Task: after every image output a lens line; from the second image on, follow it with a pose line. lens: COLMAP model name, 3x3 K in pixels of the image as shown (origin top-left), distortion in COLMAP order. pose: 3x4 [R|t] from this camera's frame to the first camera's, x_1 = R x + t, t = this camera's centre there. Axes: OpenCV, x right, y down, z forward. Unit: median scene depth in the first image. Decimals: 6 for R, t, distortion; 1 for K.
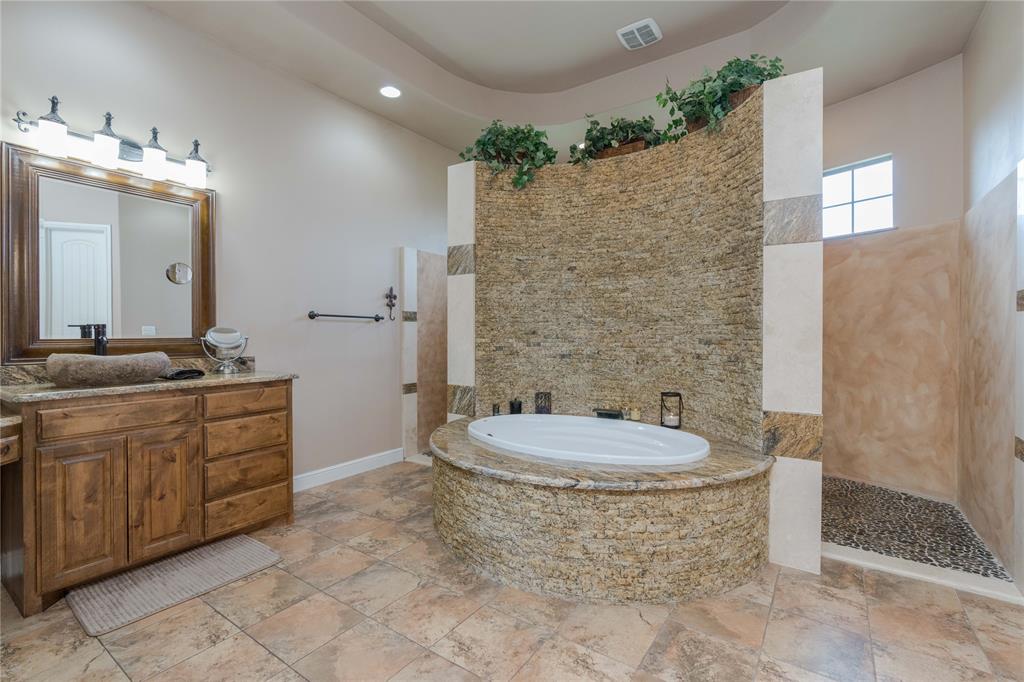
lens RADIAL K [[471.1, 0, 507.7], [0, 471.1, 335.7], [0, 0, 1]] dist [-0.006272, 0.002585]
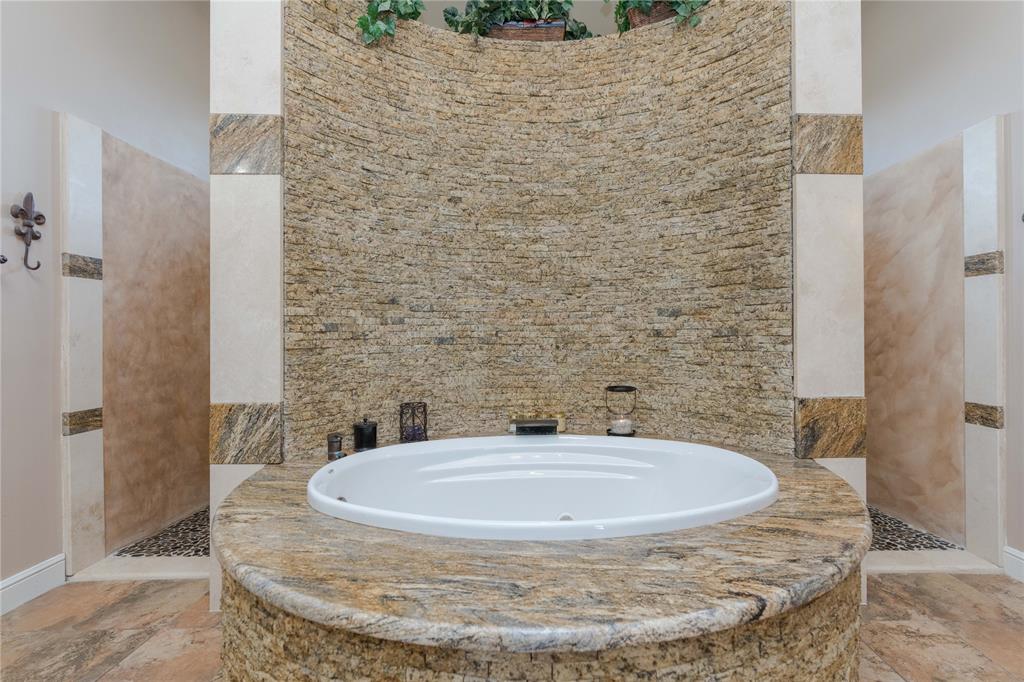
lens RADIAL K [[471.1, 0, 533.9], [0, 471.1, 333.5], [0, 0, 1]] dist [-0.006272, 0.002585]
pose [[0.807515, -0.001988, 0.589843, -0.153810], [0.009717, 0.999903, -0.009933, 0.043346], [-0.589767, 0.013752, 0.807457, 0.457400]]
